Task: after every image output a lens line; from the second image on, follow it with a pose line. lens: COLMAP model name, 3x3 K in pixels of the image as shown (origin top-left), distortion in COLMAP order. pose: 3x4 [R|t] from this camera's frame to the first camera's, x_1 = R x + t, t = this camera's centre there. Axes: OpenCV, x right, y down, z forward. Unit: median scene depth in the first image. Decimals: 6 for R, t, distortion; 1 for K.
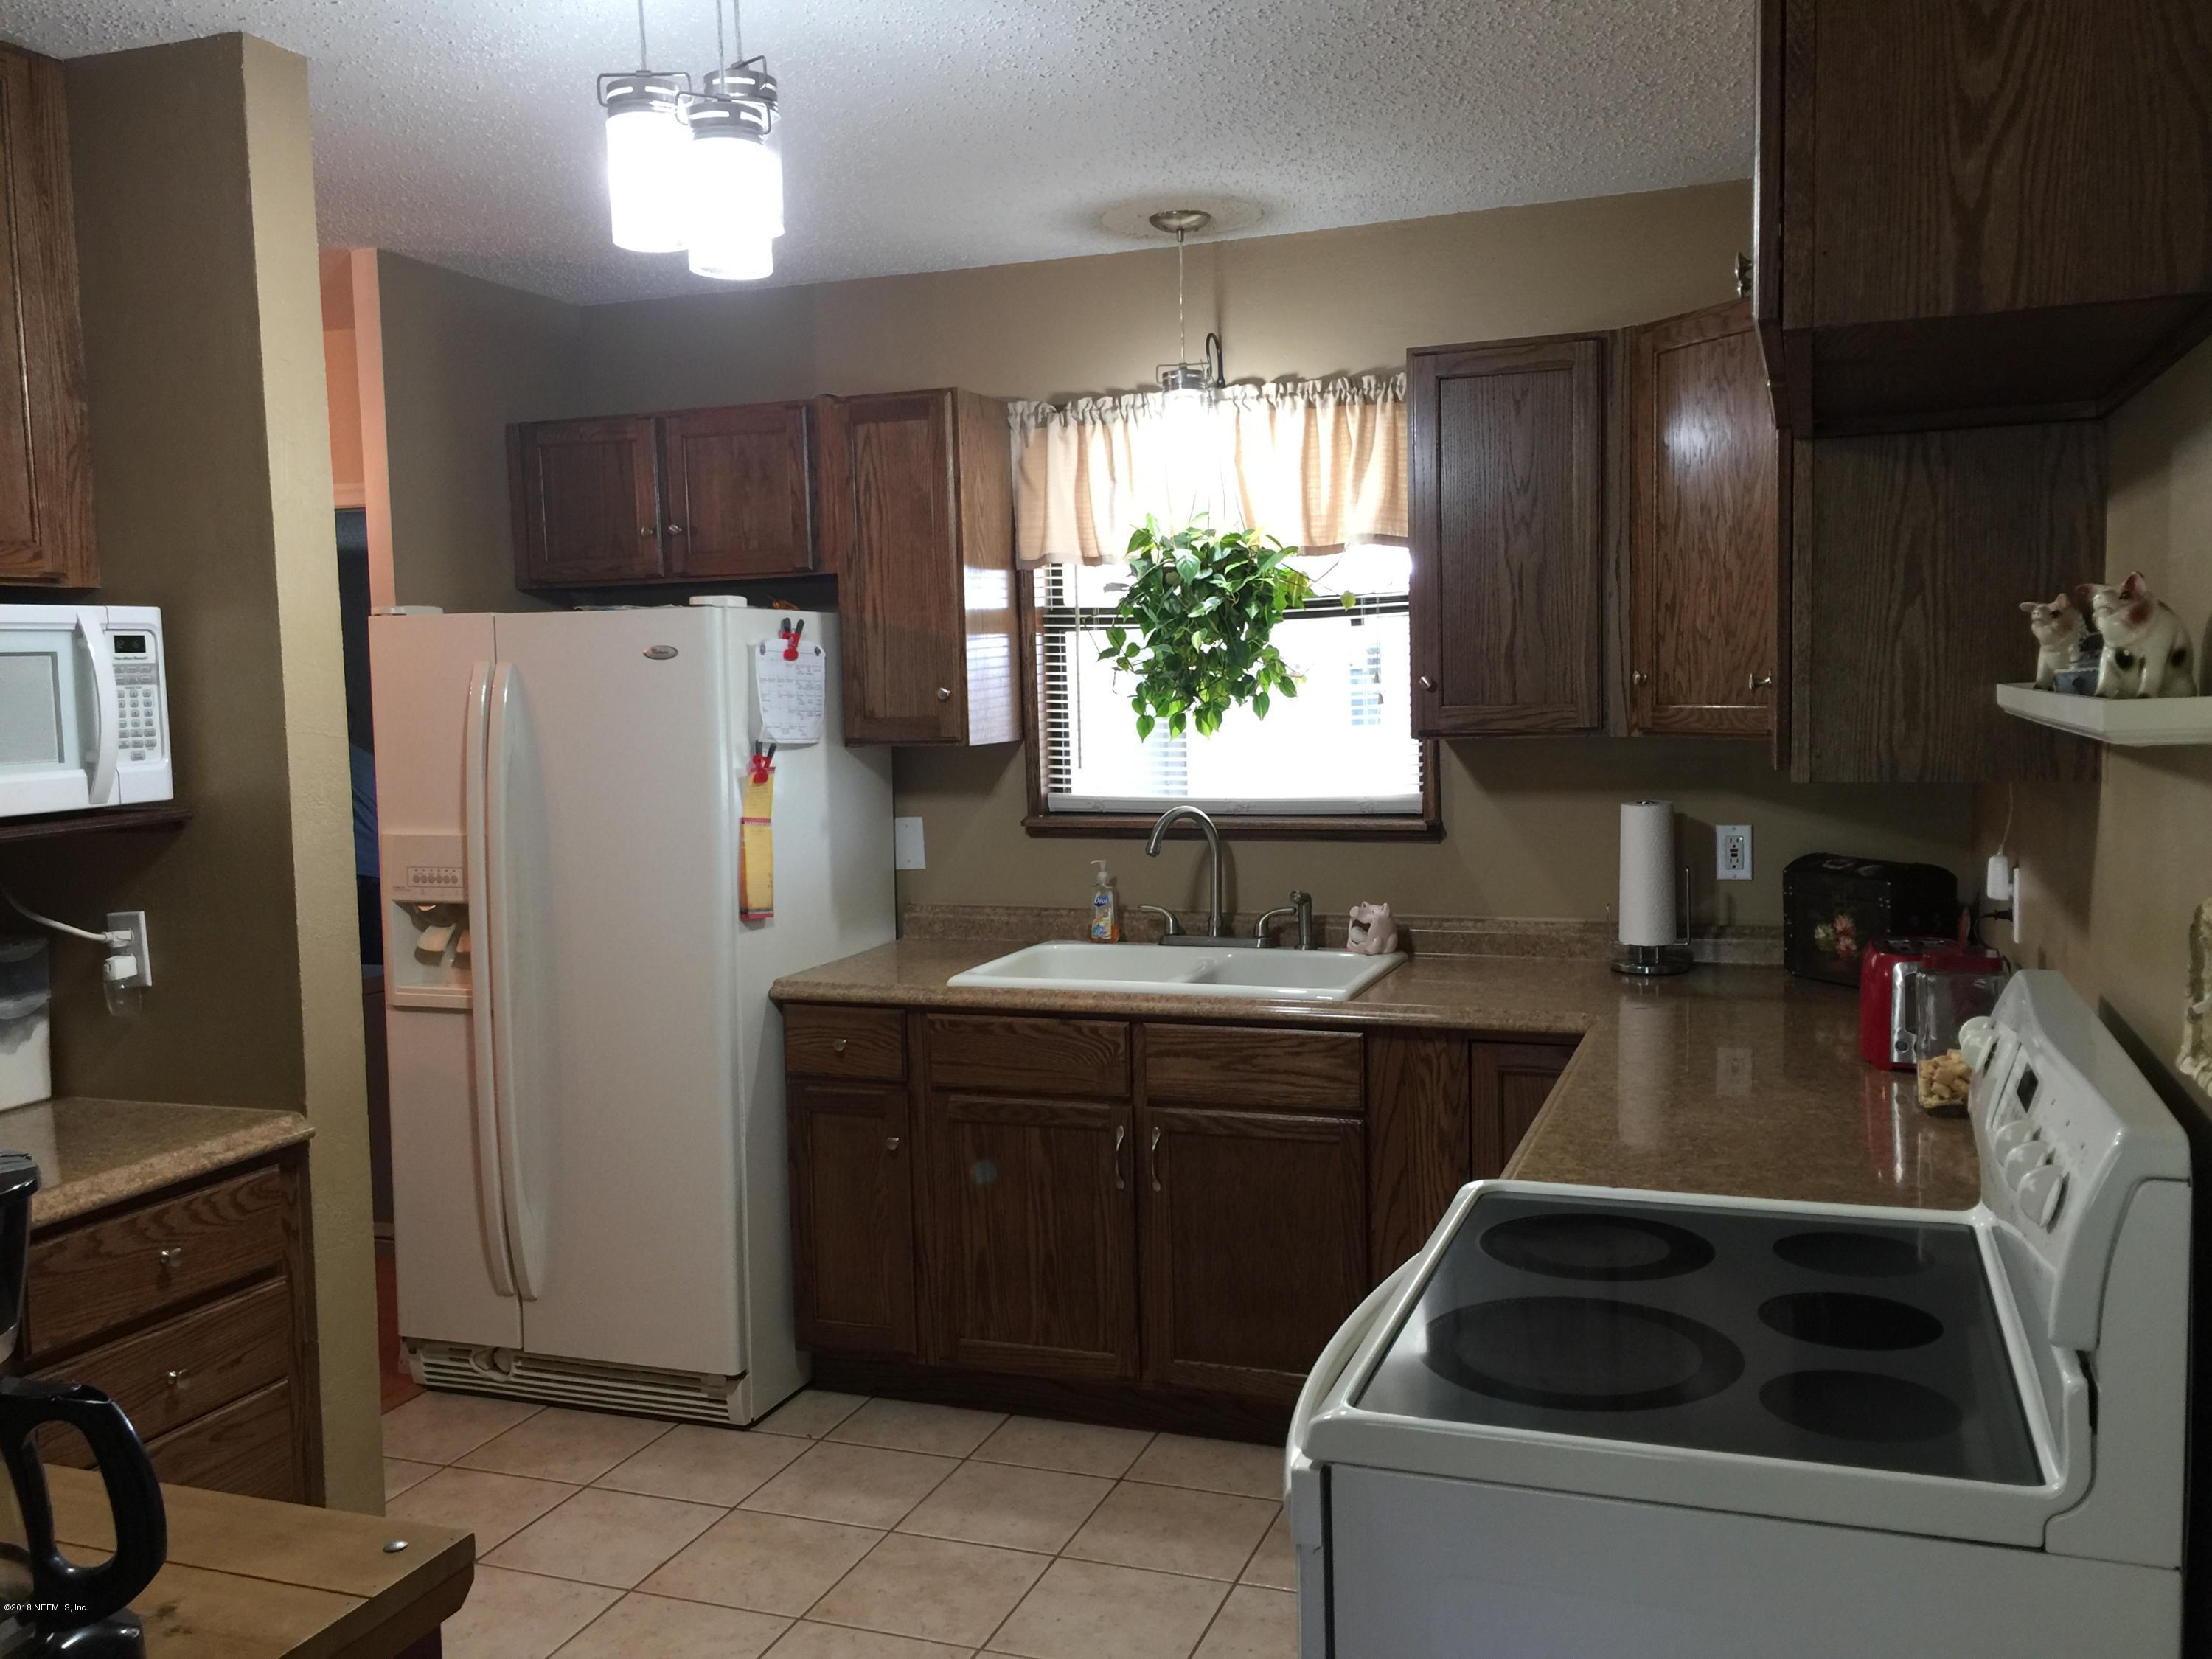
lens RADIAL K [[1882.8, 0, 1119.6], [0, 1882.8, 819.7], [0, 0, 1]] dist [0.077538, -0.096993]
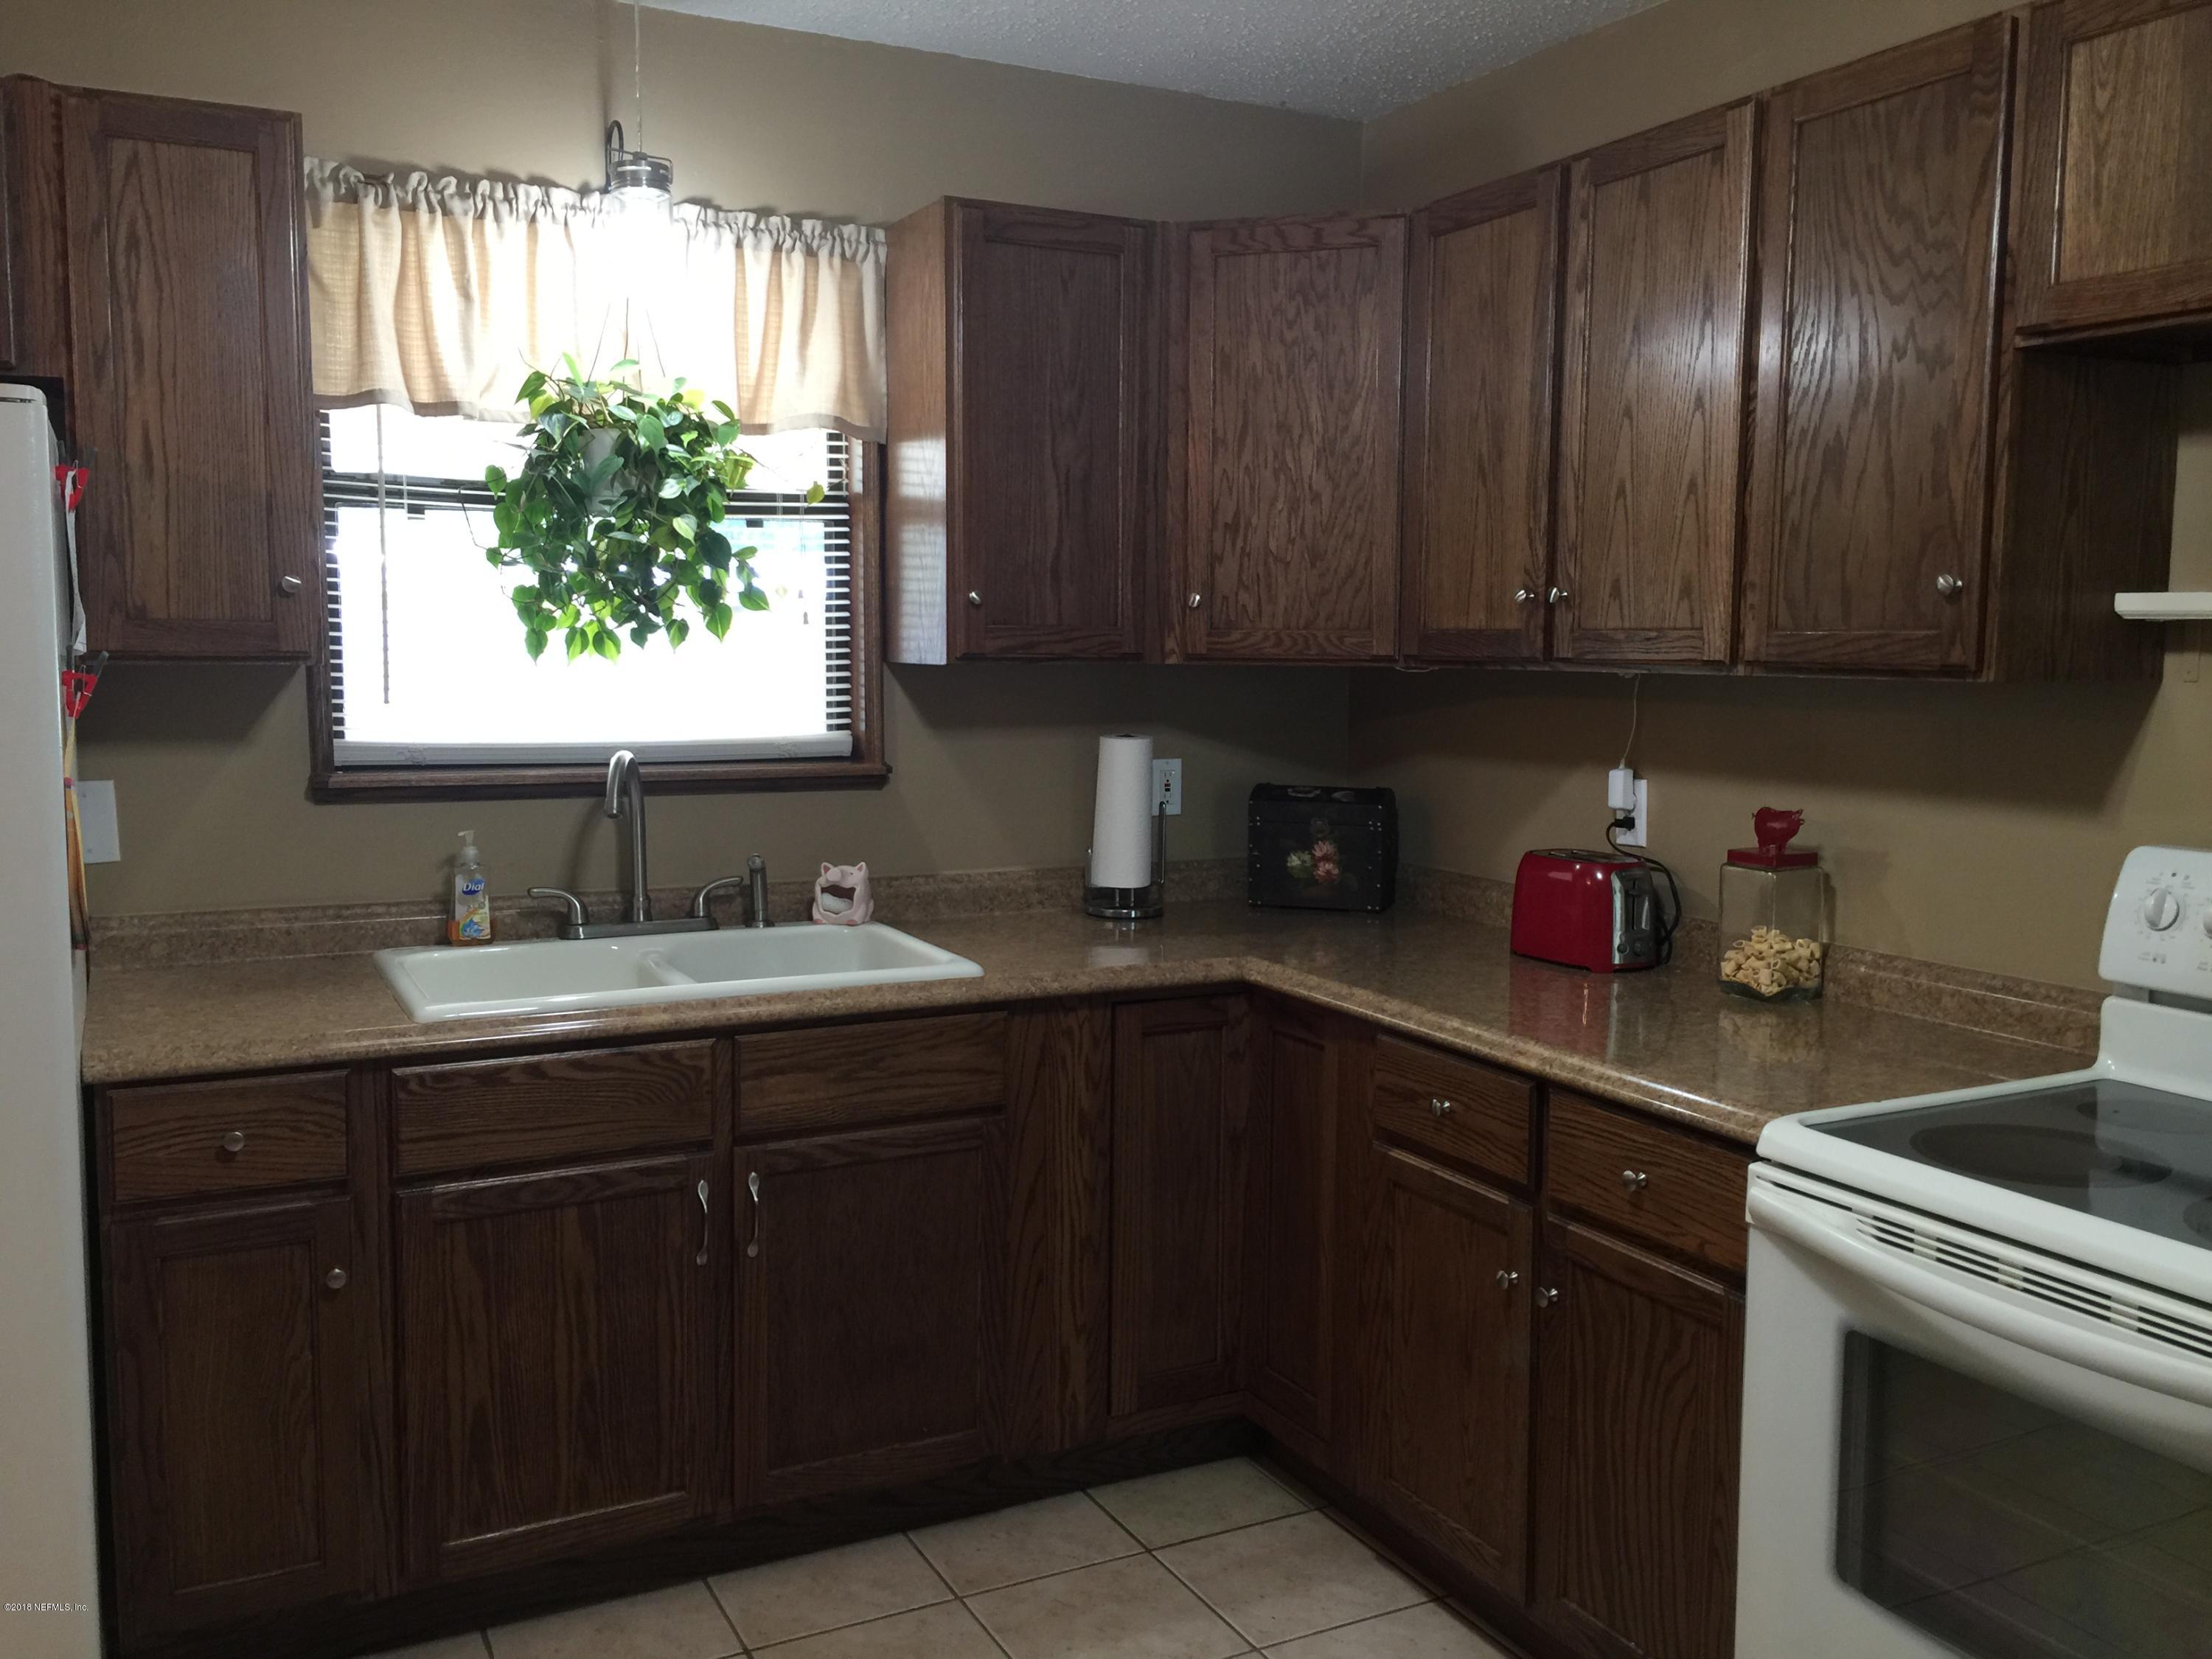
lens RADIAL K [[1882.8, 0, 1111.0], [0, 1882.8, 821.4], [0, 0, 1]] dist [0.077538, -0.096993]
pose [[0.676099, -0.043697, 0.735514, -0.421297], [0.033082, 0.999033, 0.028943, 0.006003], [-0.736068, 0.004764, 0.676891, 0.372878]]
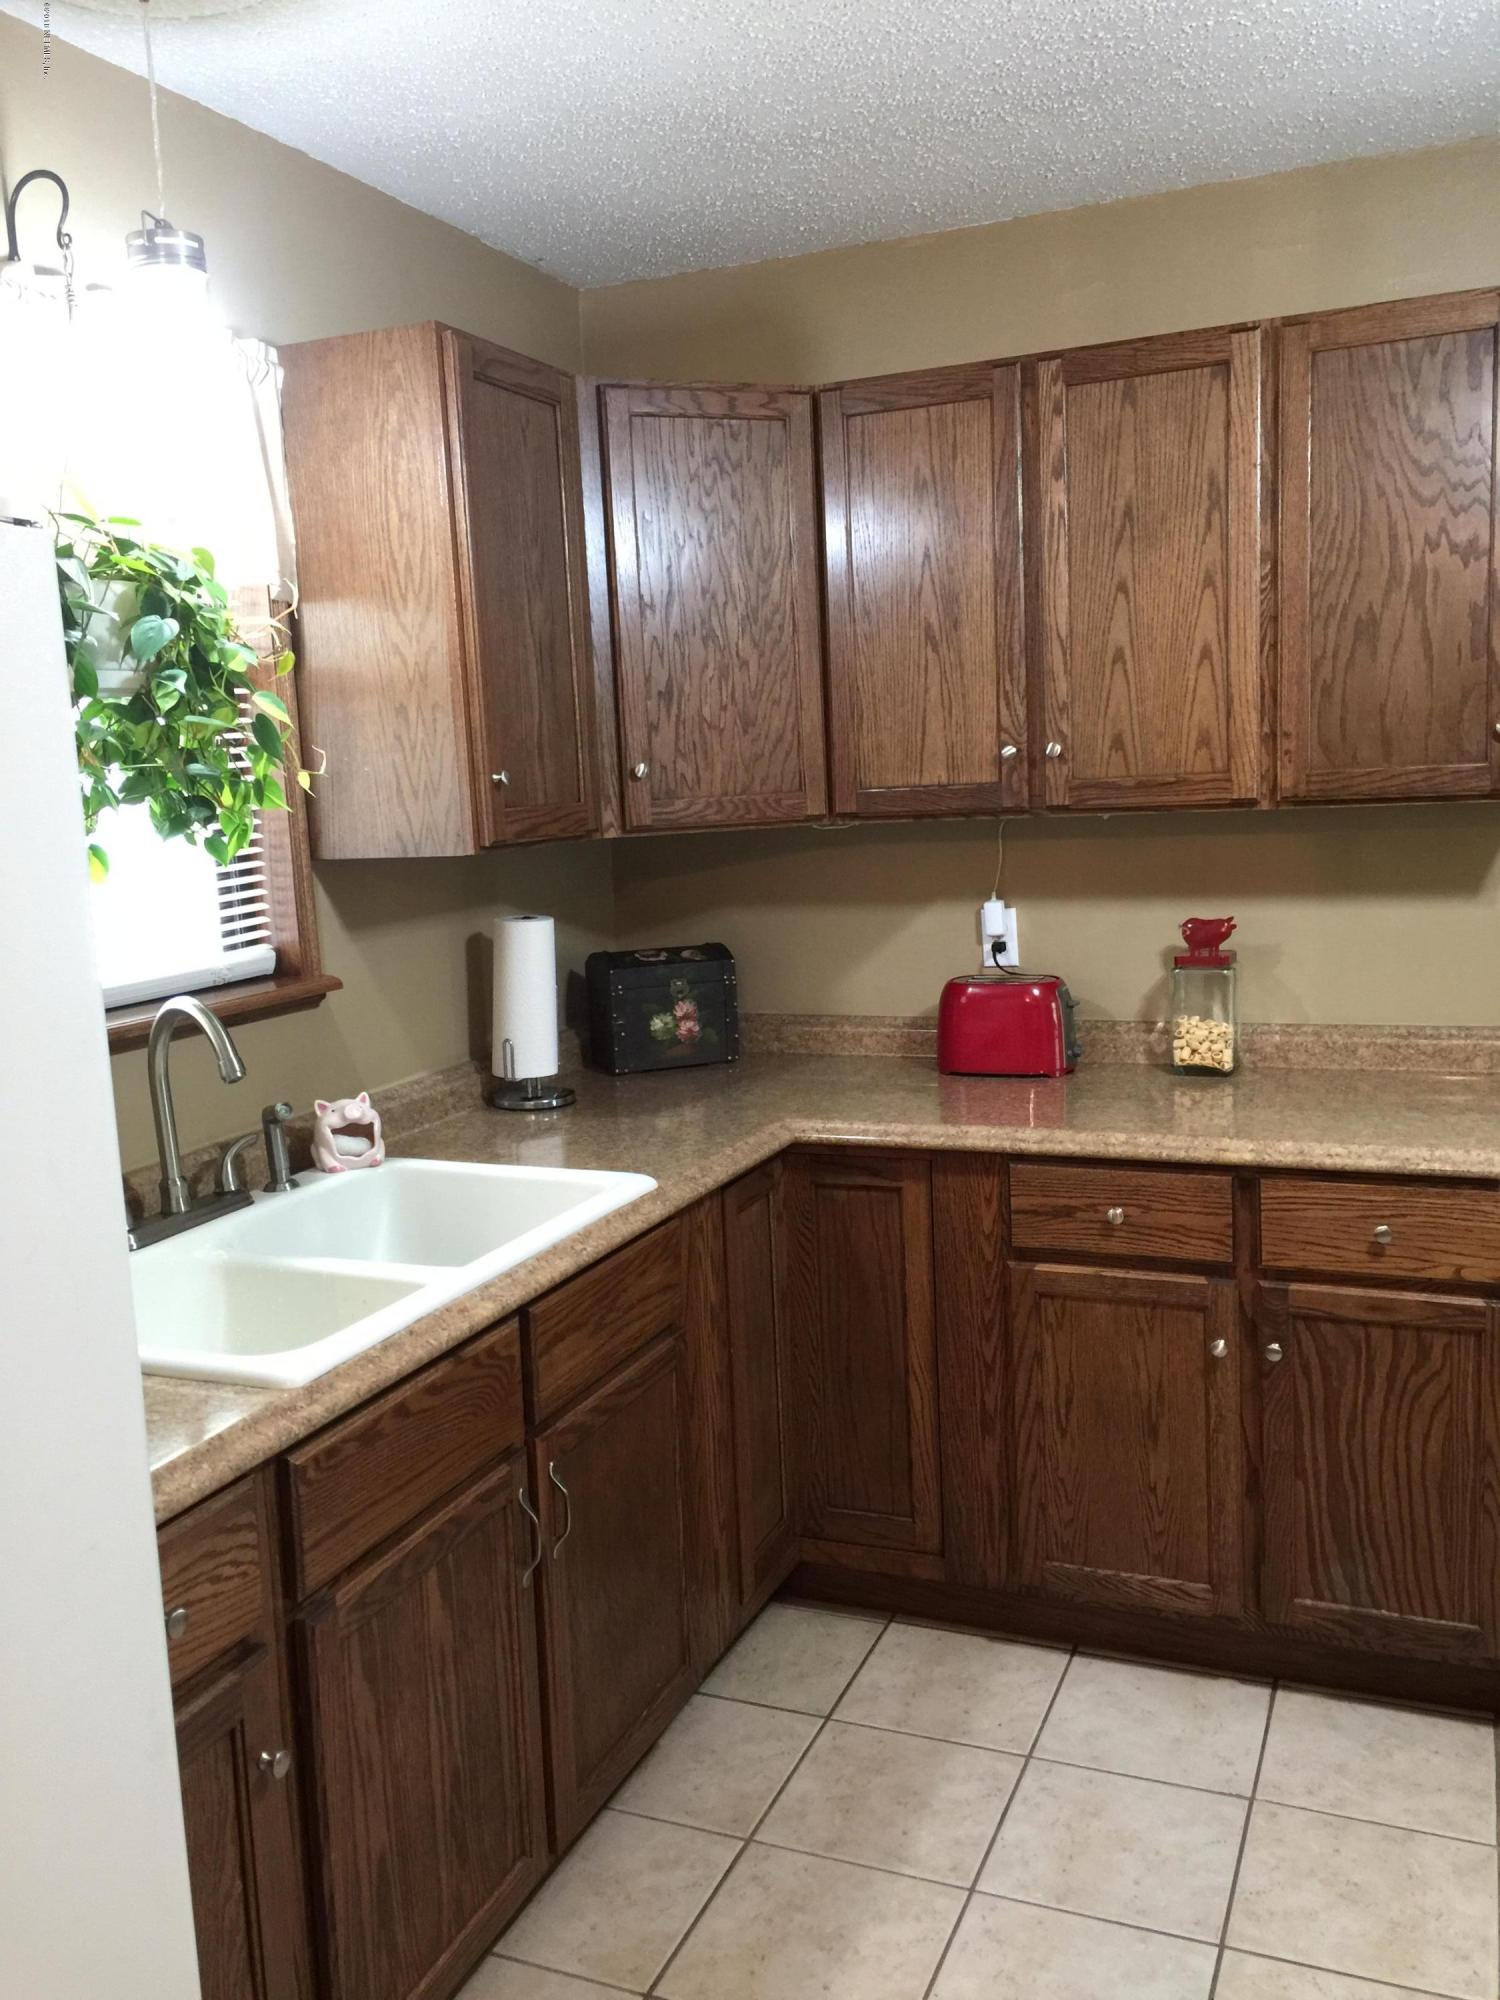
lens RADIAL K [[1702.3, 0, 745.5], [0, 1702.3, 993.5], [0, 0, 1]] dist [0.077538, -0.096993]
pose [[0.051868, -0.113156, 0.992223, -0.524013], [0.121879, 0.986850, 0.106172, -0.047044], [-0.991189, 0.115424, 0.064977, 0.854003]]
